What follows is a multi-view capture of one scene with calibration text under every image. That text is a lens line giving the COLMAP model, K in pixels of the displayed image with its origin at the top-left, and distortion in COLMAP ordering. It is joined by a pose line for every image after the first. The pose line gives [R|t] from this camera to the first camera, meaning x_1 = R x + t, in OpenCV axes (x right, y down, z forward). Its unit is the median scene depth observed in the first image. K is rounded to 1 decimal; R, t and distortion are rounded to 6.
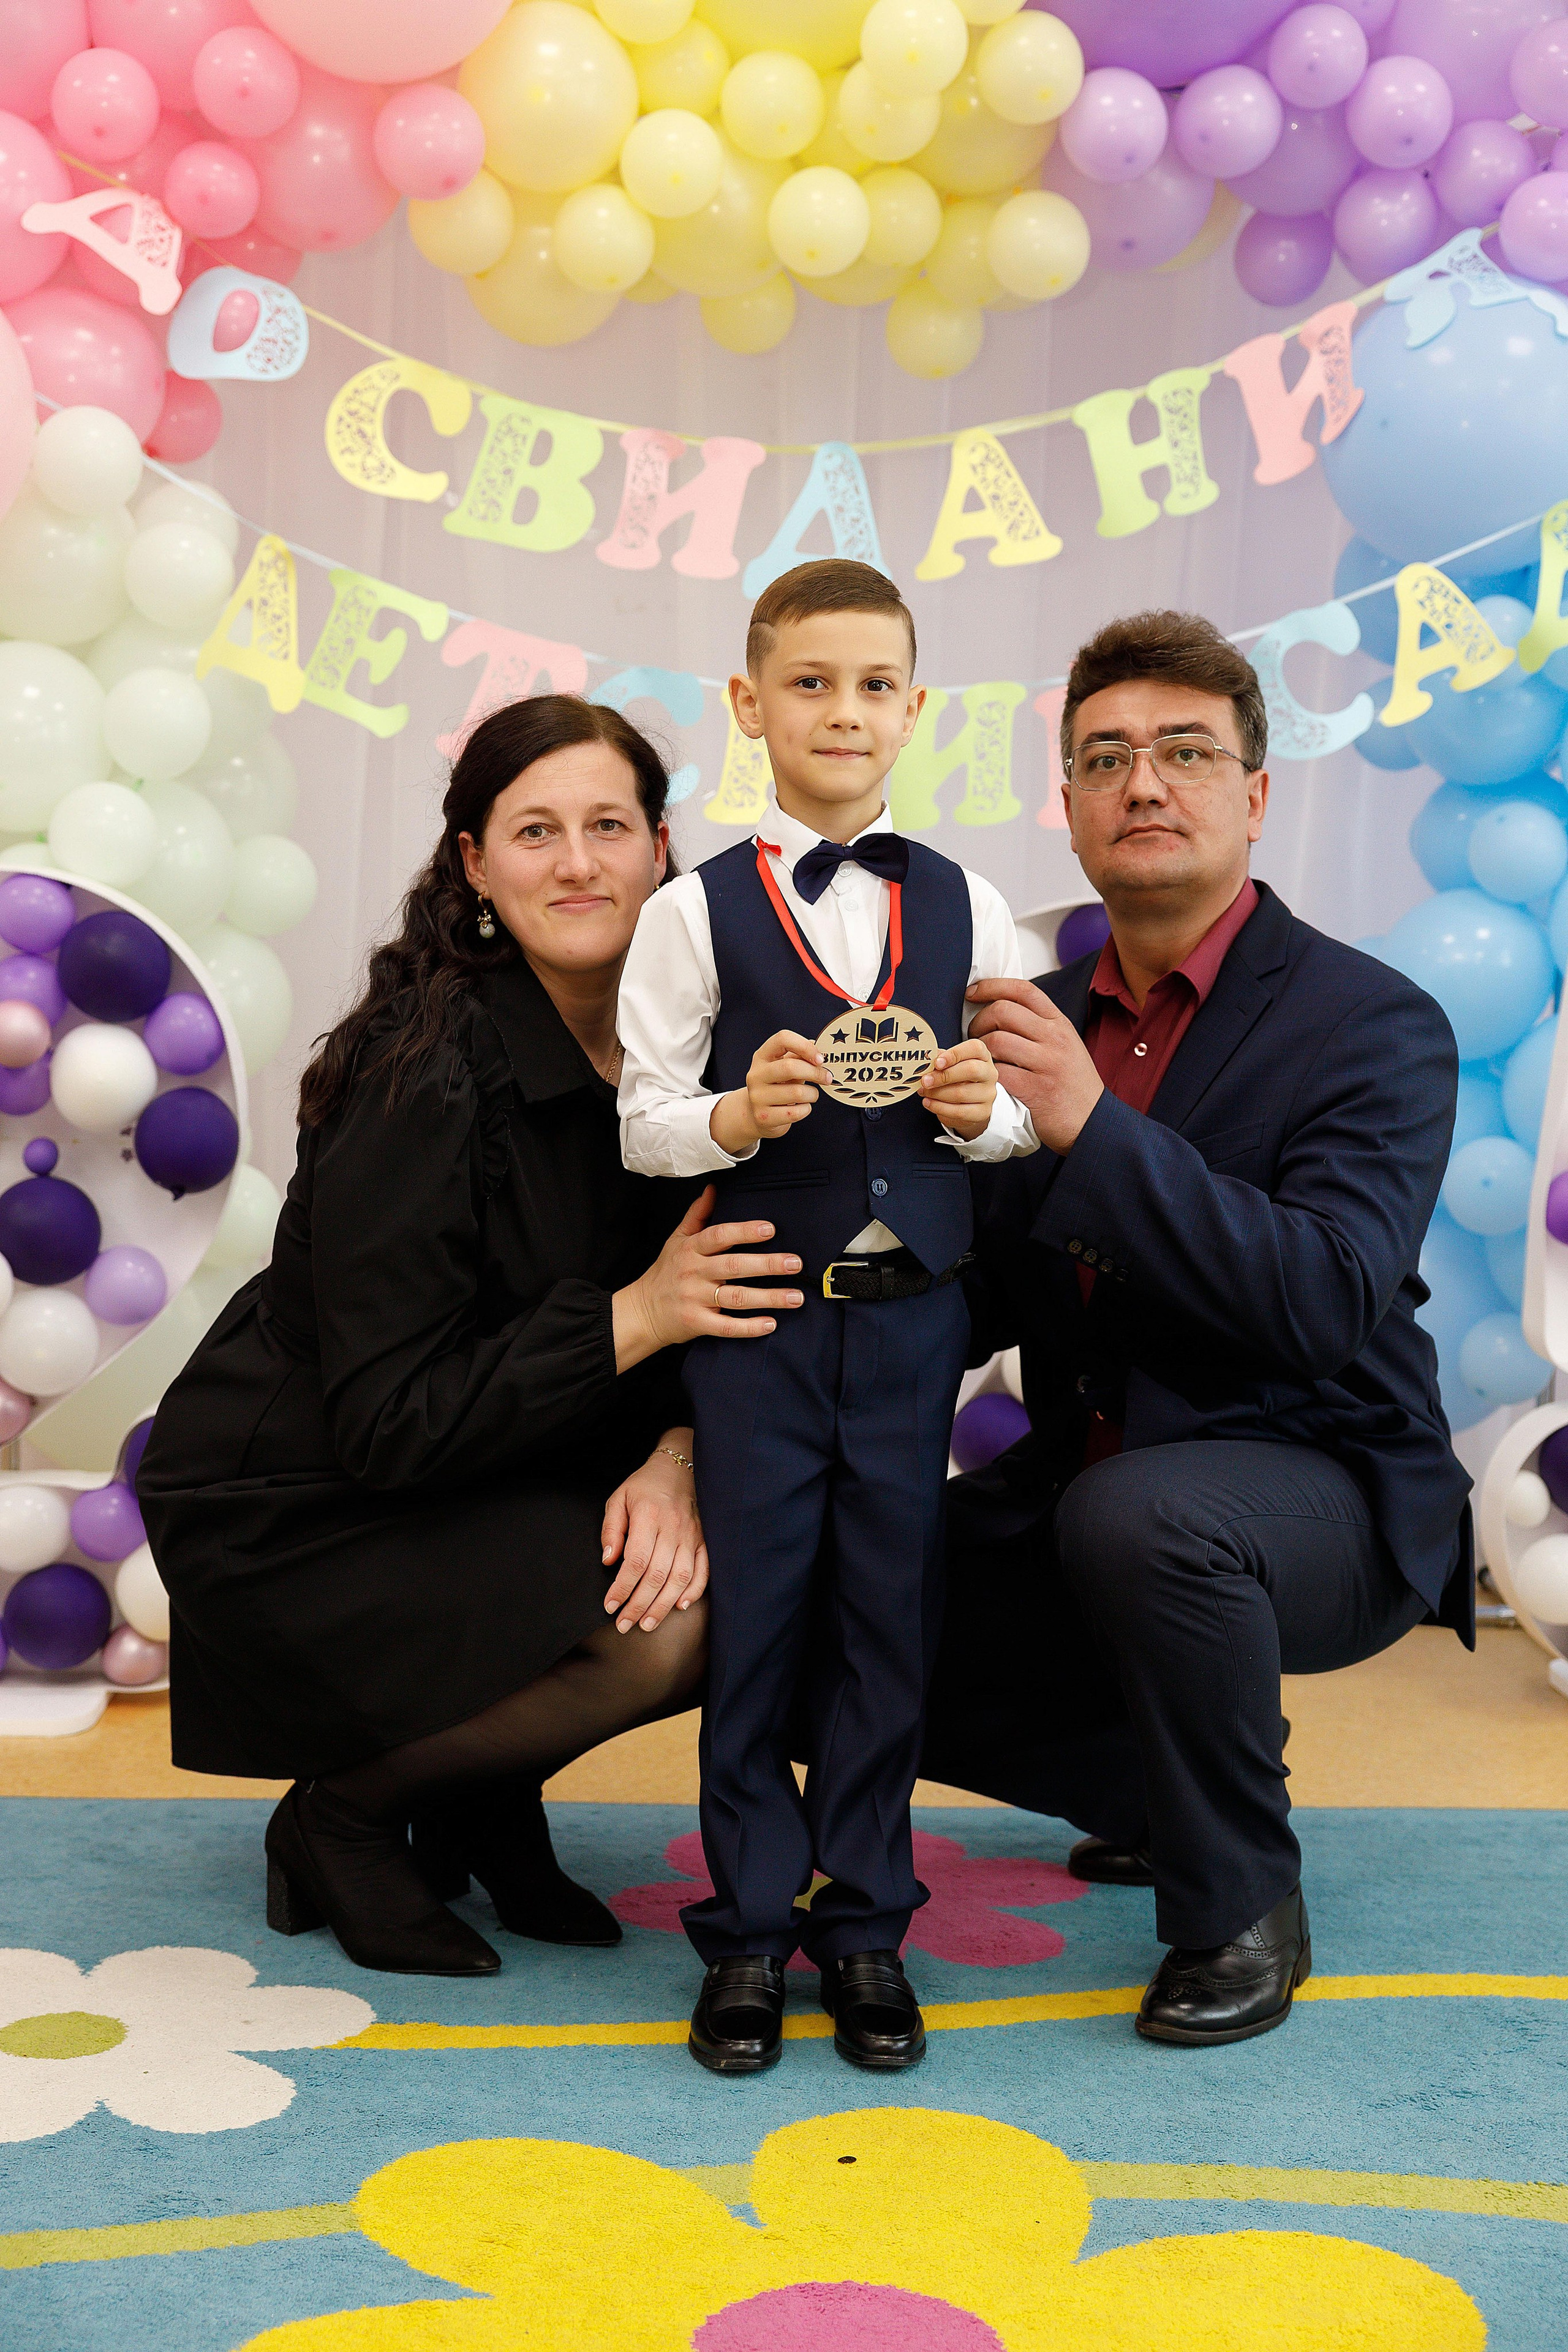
lens RADIAL K [[3199.4, 0, 781.5], [0, 3199.4, 1186.3], [0, 0, 1]] dist [0.034185, 0.000000]
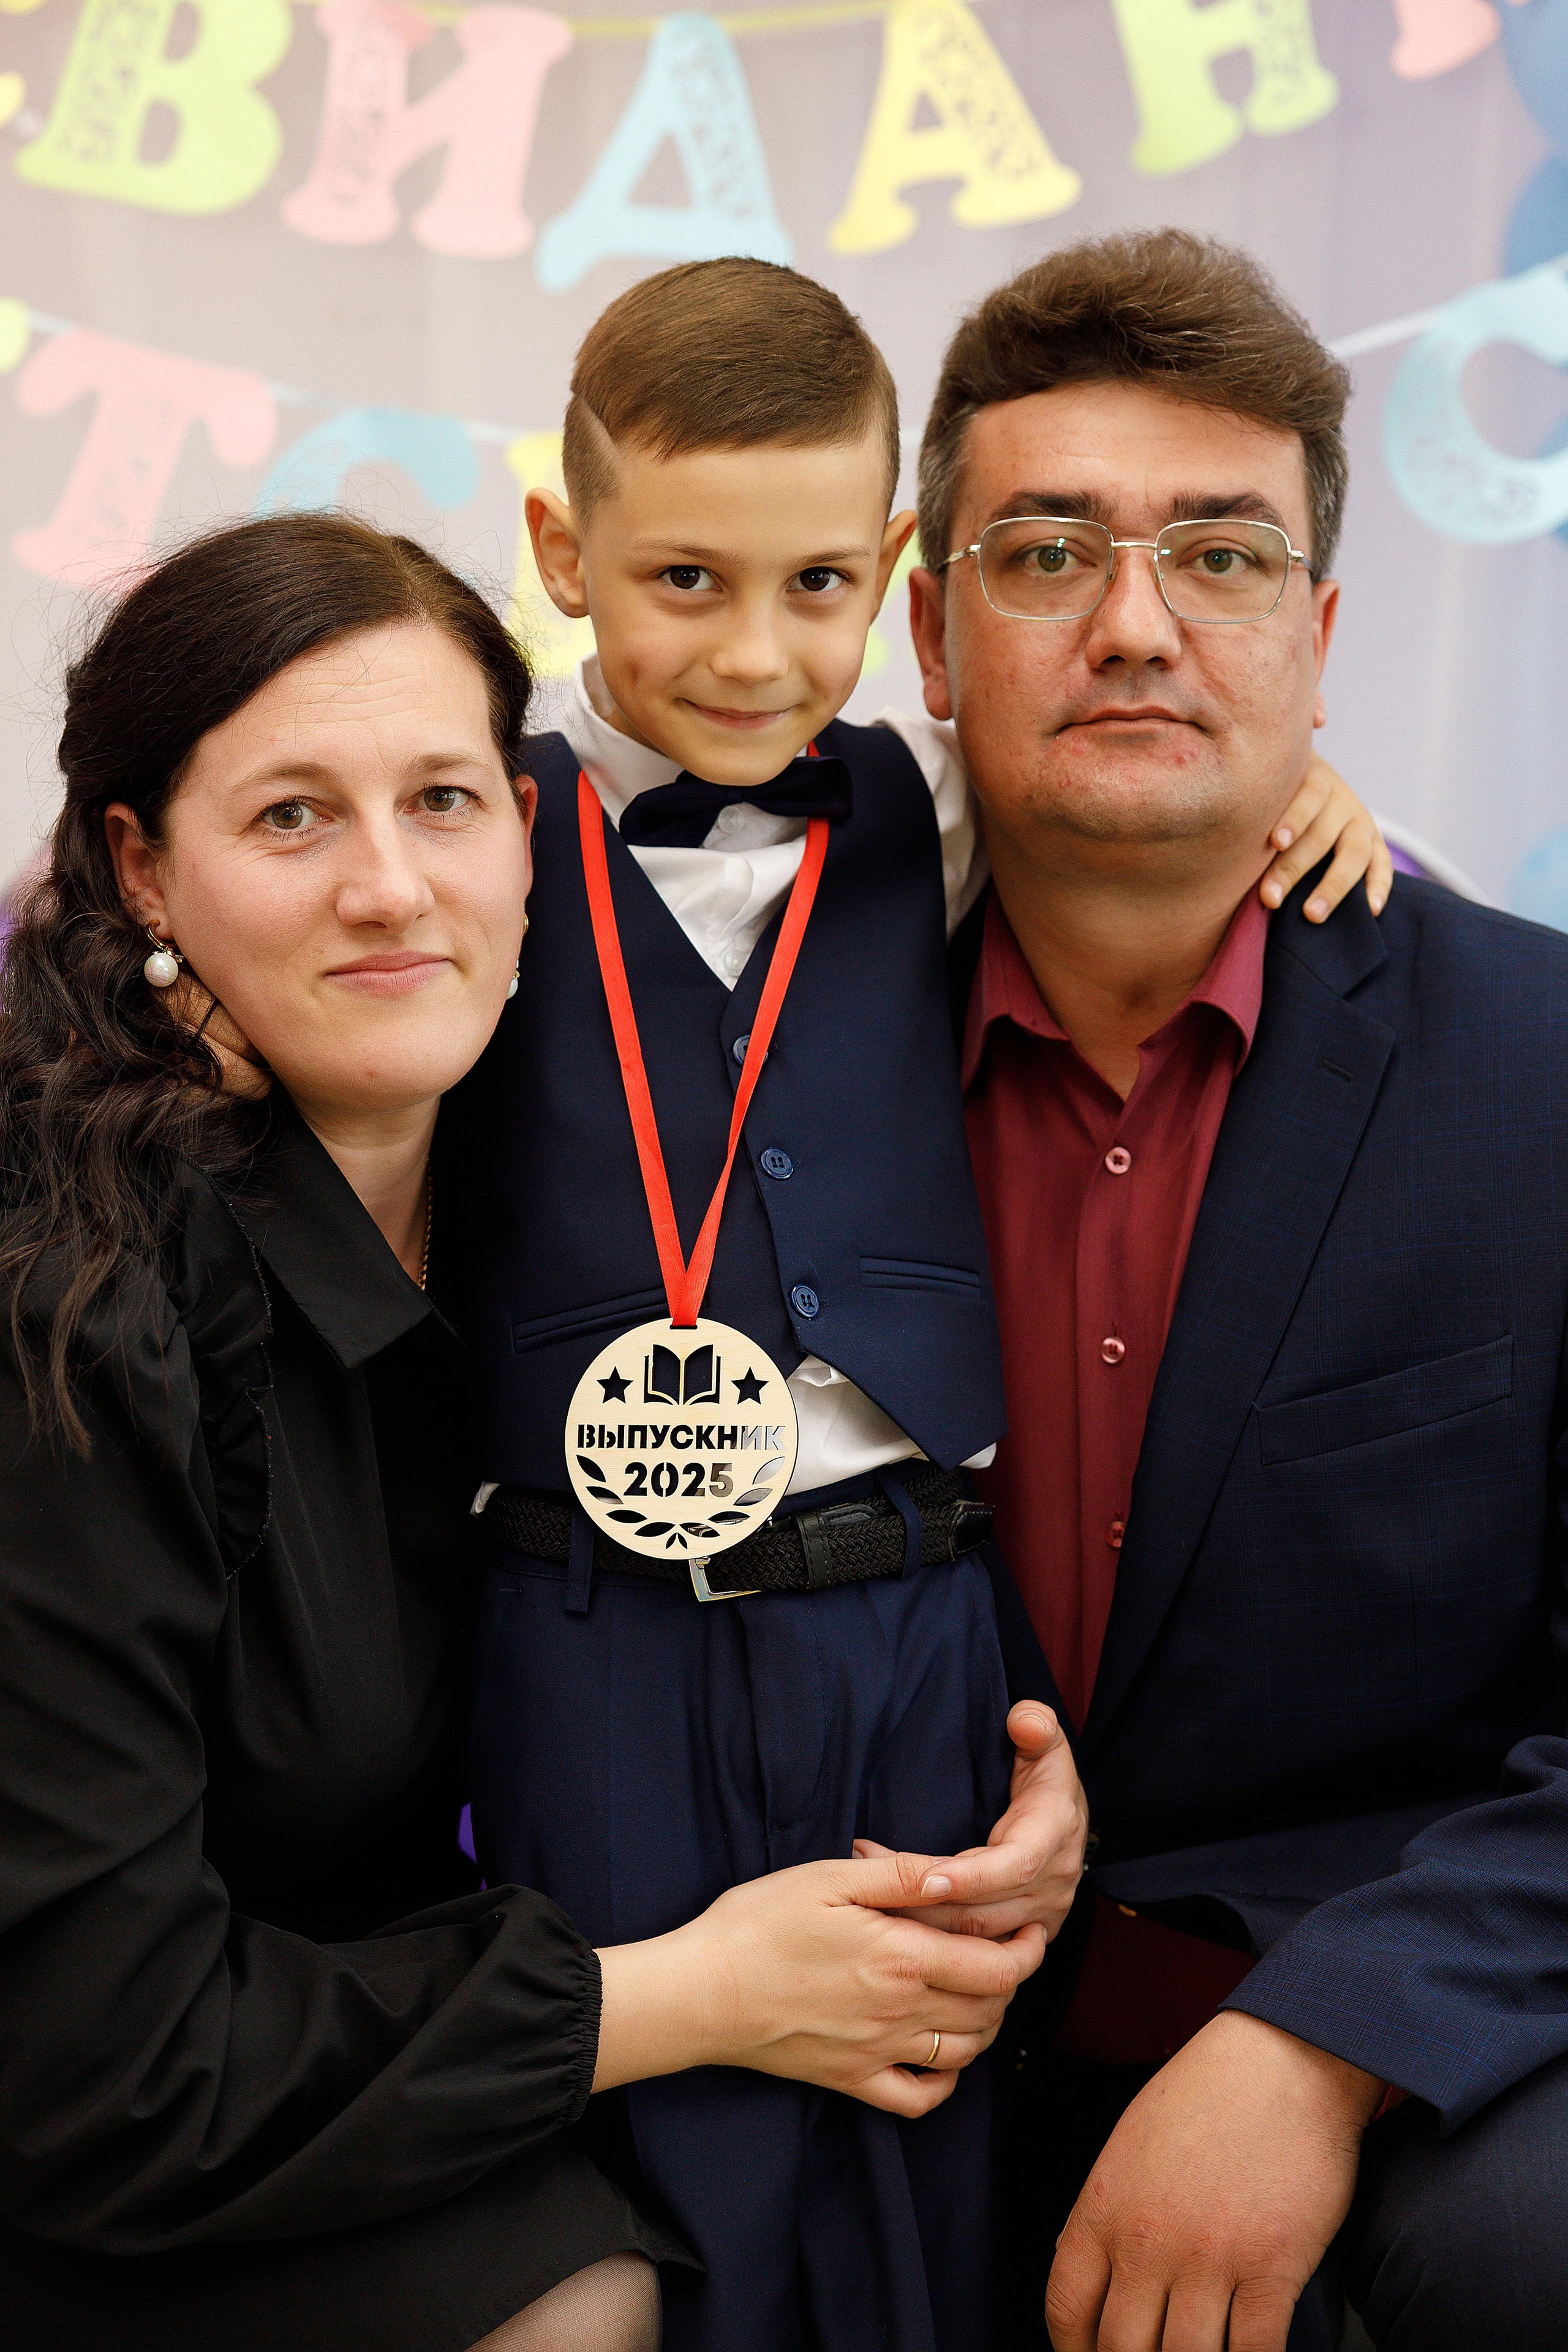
lens RADIAL K [[3901.1, 0, 784.9], [0, 3901.1, 1173.4], [0, 0, 1]] dist [0.048830, 0.000000]
pose [[0.997909, -0.033047, 0.055544, -0.012552], [0.031600, 0.999143, 0.026723, -0.040173], [-0.056379, -0.024912, 0.998099, 0.284285]]
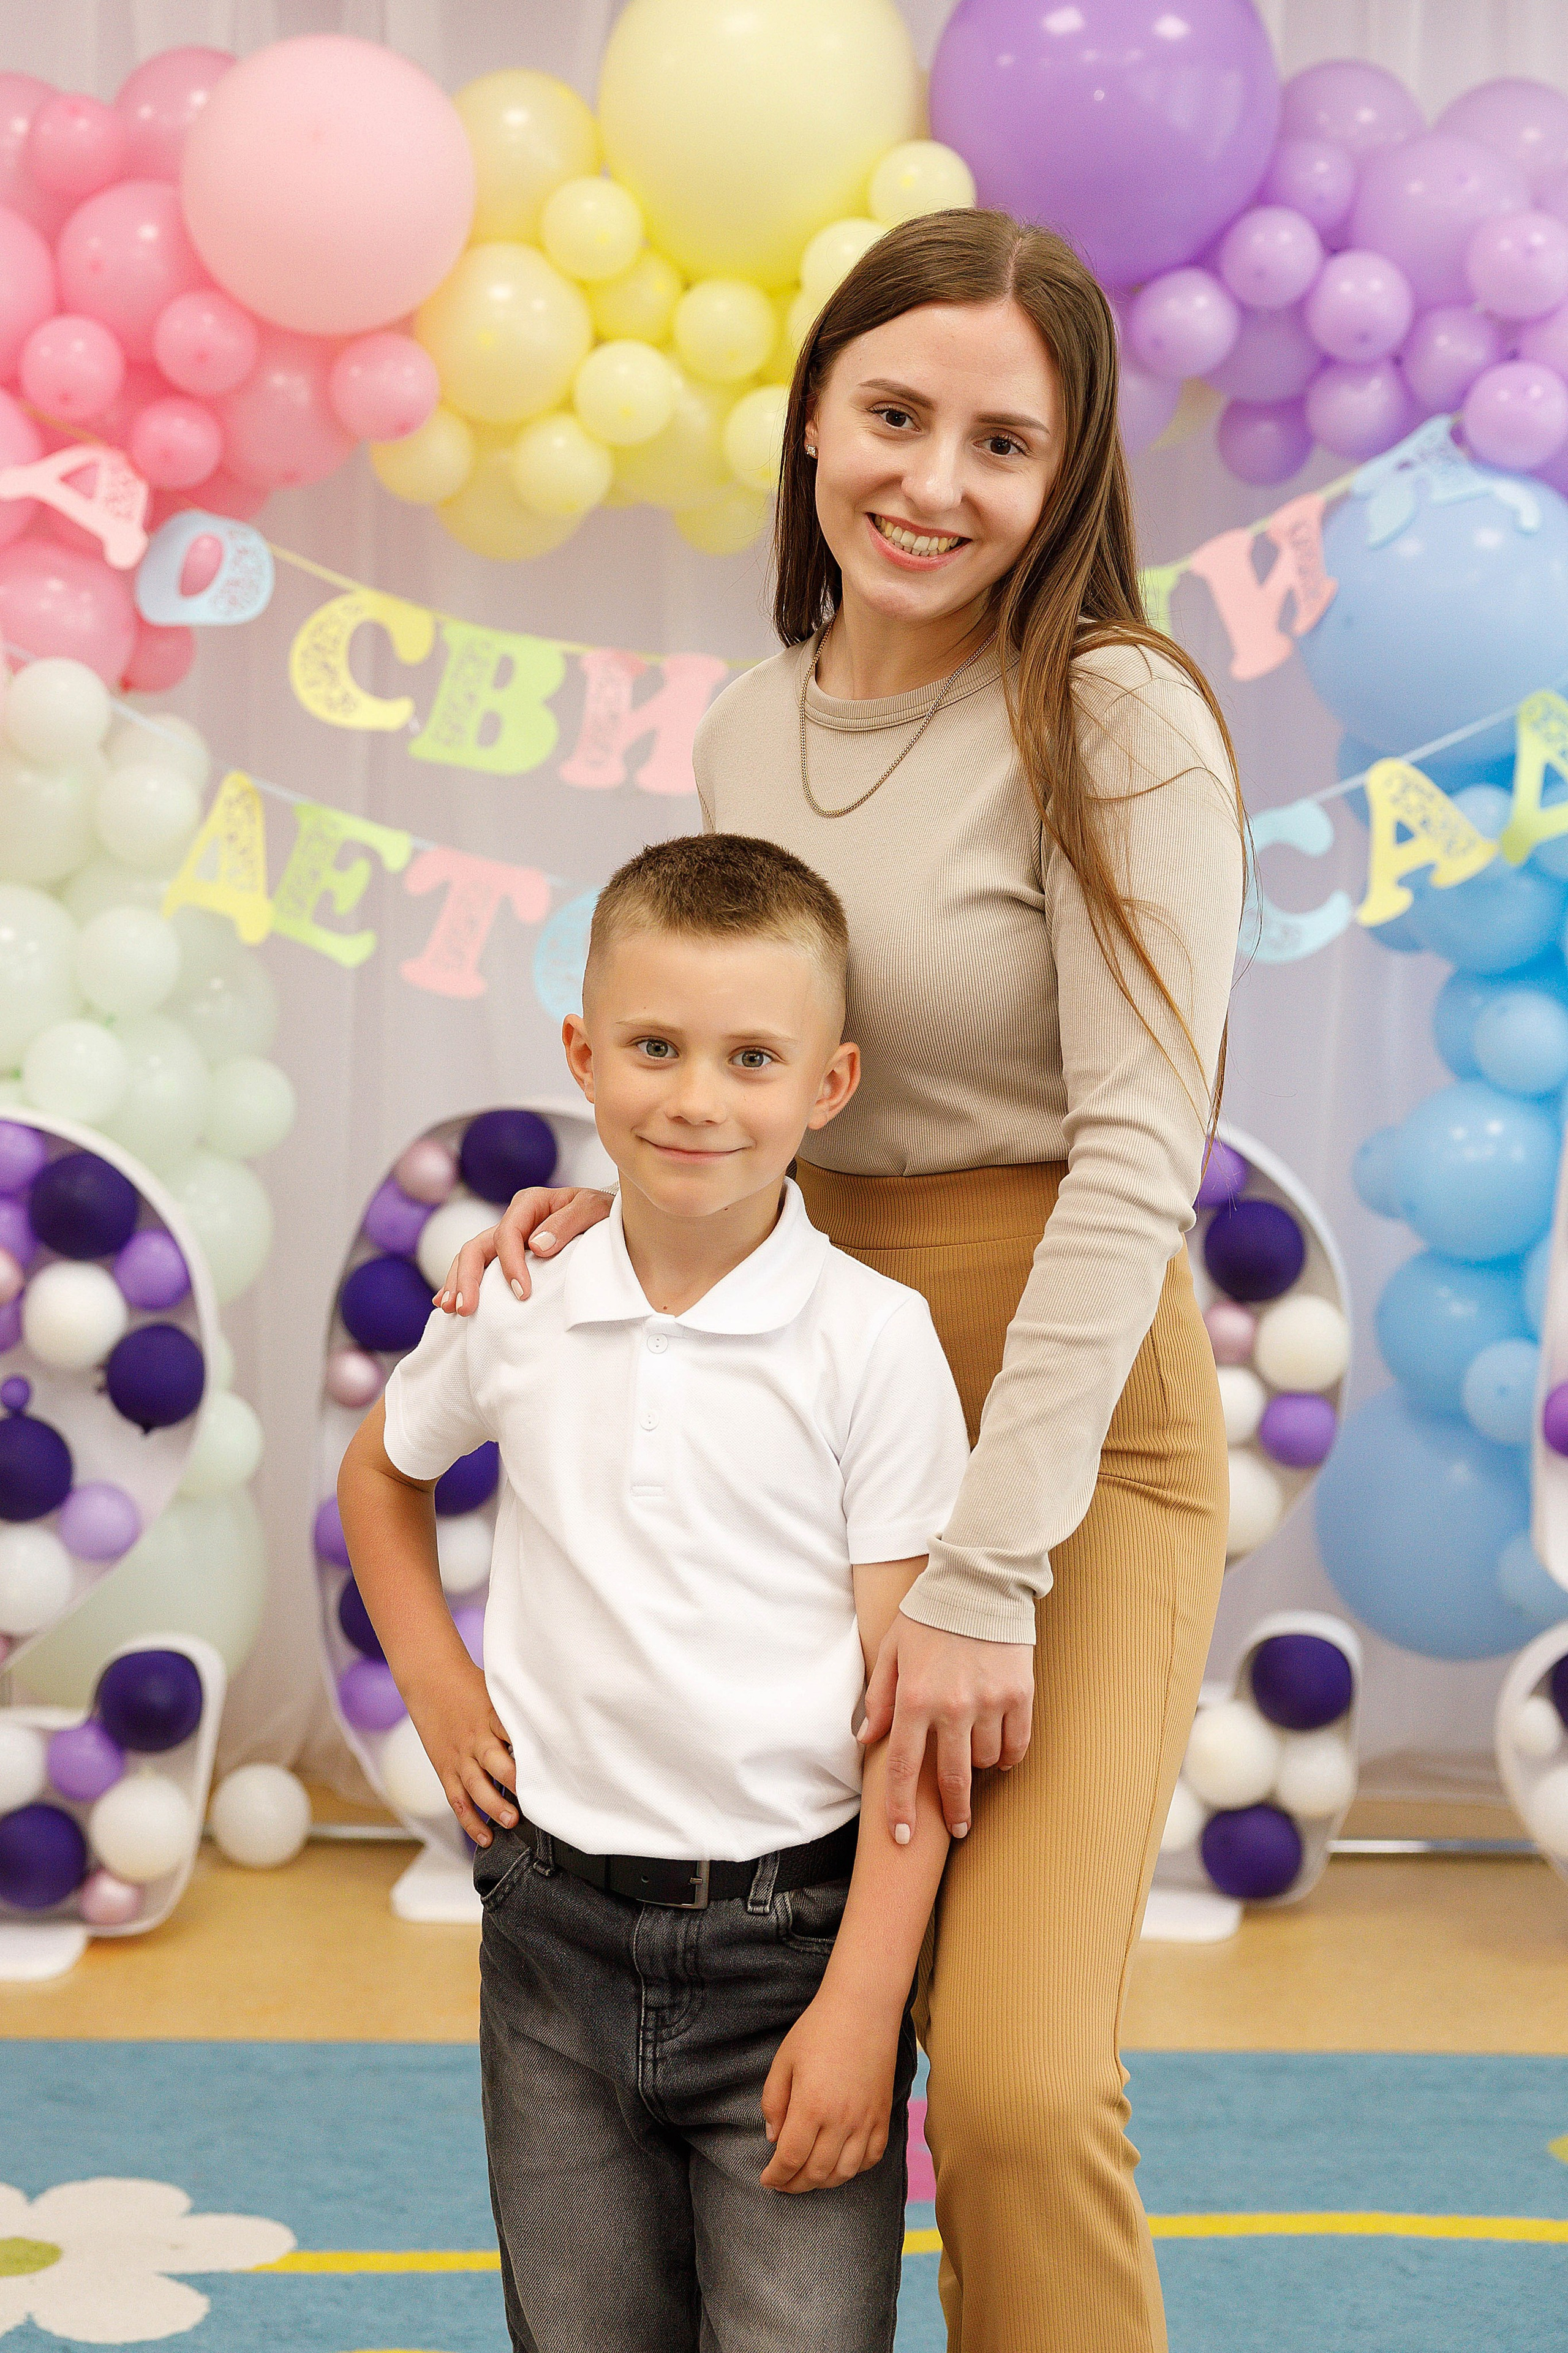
lens RADIAL K [[4042.6, 0, 642.4], [0, 4042.6, 961.4], [0, 0, 1]] dist [0.031194, 0.000000]
pose [[0.994224, -0.026644, -0.103964, 0.098253], [0.018149, 0.996483, -0.081810, -0.035917], [0.105778, 0.079451, 0.991211, -0.245577]]
